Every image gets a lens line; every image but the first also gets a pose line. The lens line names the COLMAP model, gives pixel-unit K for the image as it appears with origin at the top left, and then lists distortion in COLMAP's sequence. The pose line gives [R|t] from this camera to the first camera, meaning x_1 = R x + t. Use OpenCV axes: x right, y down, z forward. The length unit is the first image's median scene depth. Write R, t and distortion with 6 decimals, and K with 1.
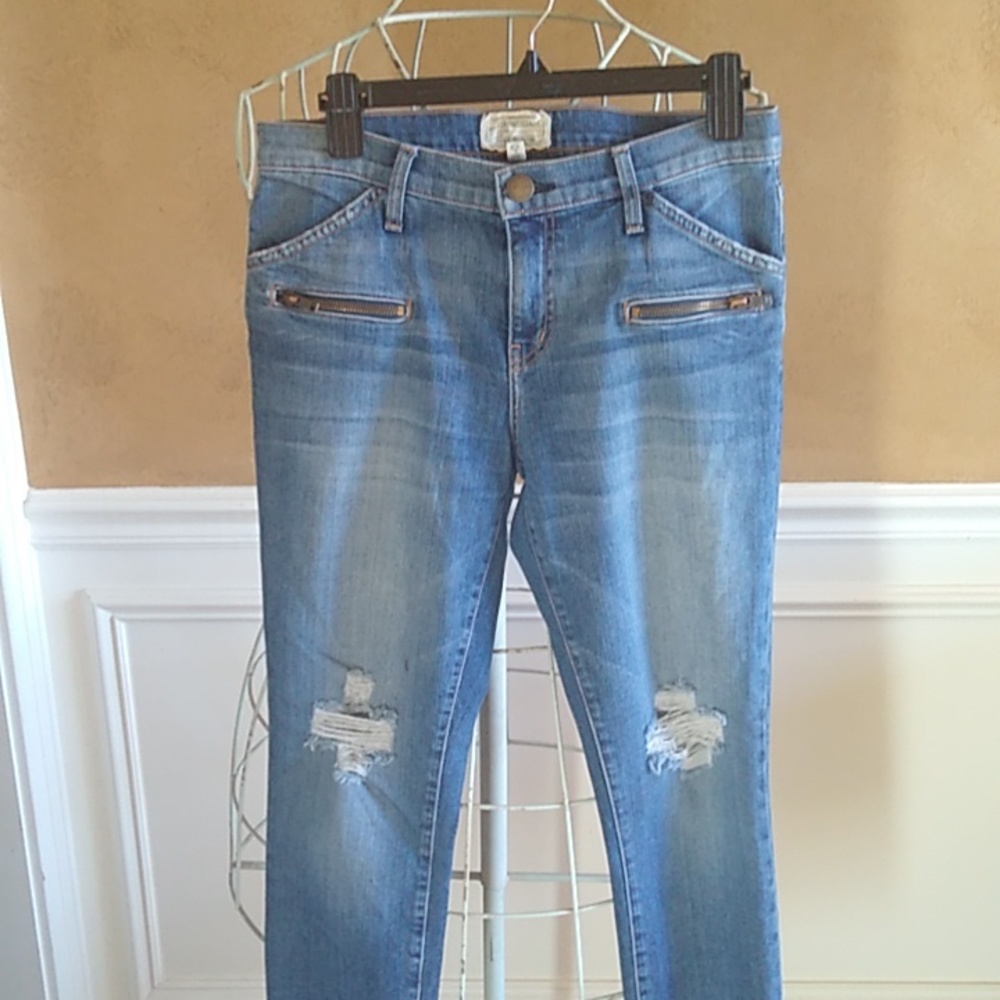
lens RADIAL K [[1419.9, 0, 500.0], [0, 1419.9, 500.0], [0, 0, 1]] dist [0.032520, 0.055285]
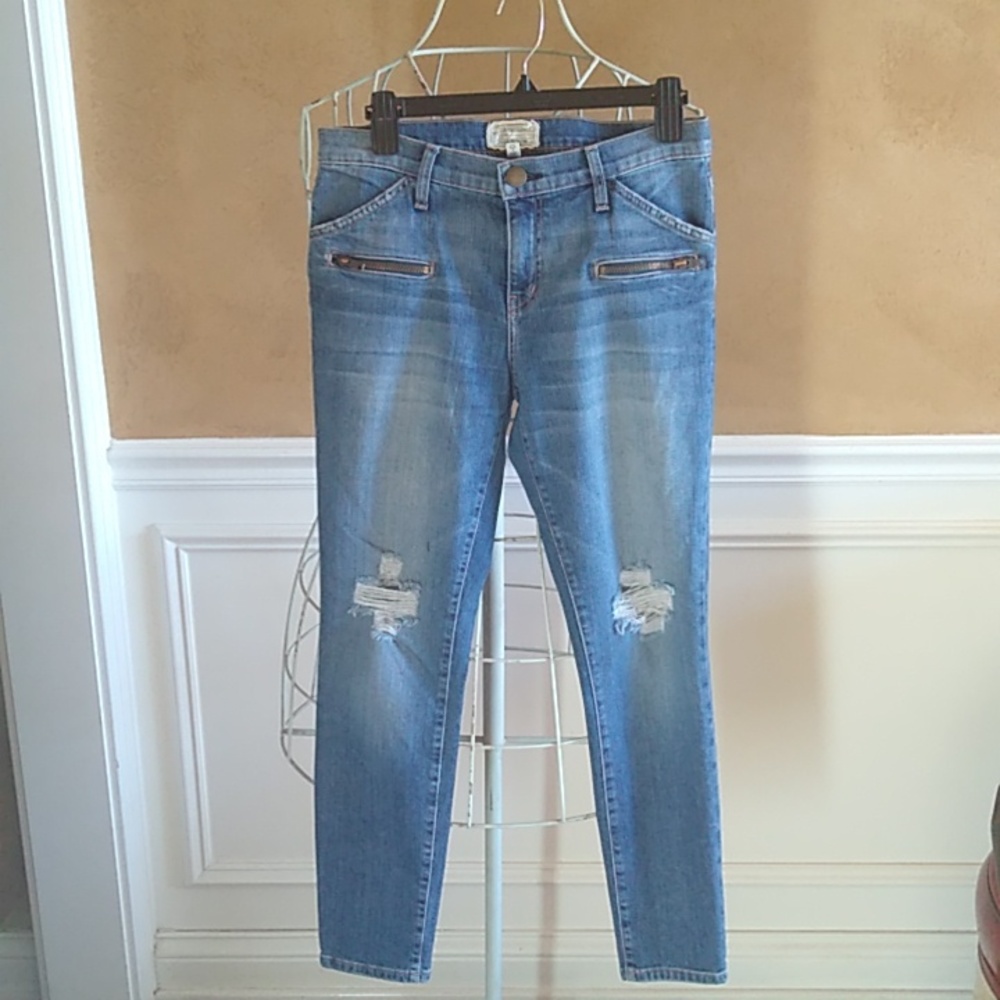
lens RADIAL K [[1372.0, 0, 500.0], [0, 1372.0, 500.0], [0, 0, 1]] dist [0.038998, -0.003258]
pose [[0.999966, 0.000497, 0.008188, -0.010926], [-0.000291, 0.999683, -0.025166, 0.110006], [-0.008198, 0.025163, 0.999650, -0.267356]]
